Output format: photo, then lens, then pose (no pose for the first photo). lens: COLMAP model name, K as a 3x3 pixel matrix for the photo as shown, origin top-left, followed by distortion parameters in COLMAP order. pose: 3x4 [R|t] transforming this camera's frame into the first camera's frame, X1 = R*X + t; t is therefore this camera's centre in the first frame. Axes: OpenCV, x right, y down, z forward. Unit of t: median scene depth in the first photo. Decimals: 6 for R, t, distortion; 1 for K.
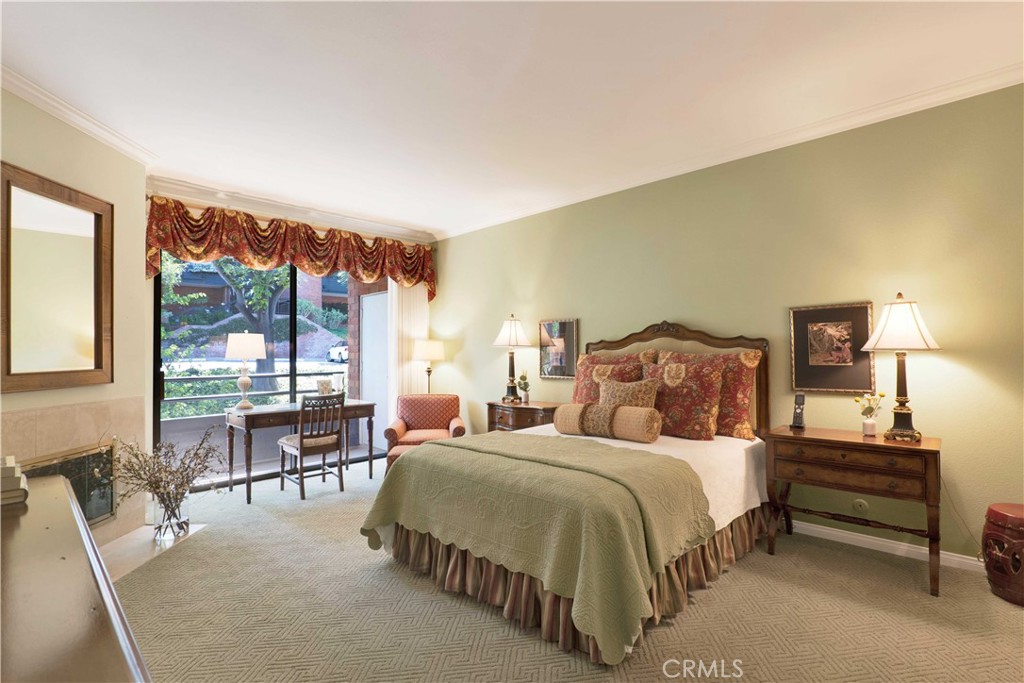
lens RADIAL K [[482.7, 0, 511.5], [0, 482.7, 342.6], [0, 0, 1]] dist [-0.026998, 0.008797]
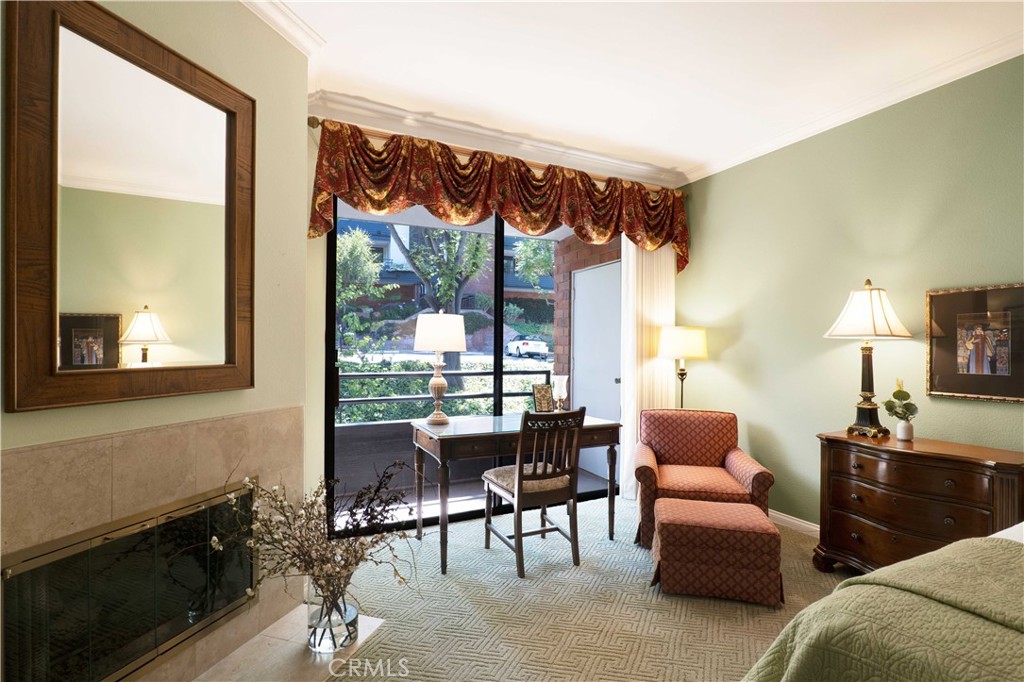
lens RADIAL K [[482.7, 0, 511.5], [0, 482.7, 342.1], [0, 0, 1]] dist [-0.026998, 0.008797]
pose [[0.942004, 0.009753, -0.335460, -0.208159], [-0.007099, 0.999933, 0.009140, 0.012164], [0.335527, -0.006228, 0.942010, 0.352411]]
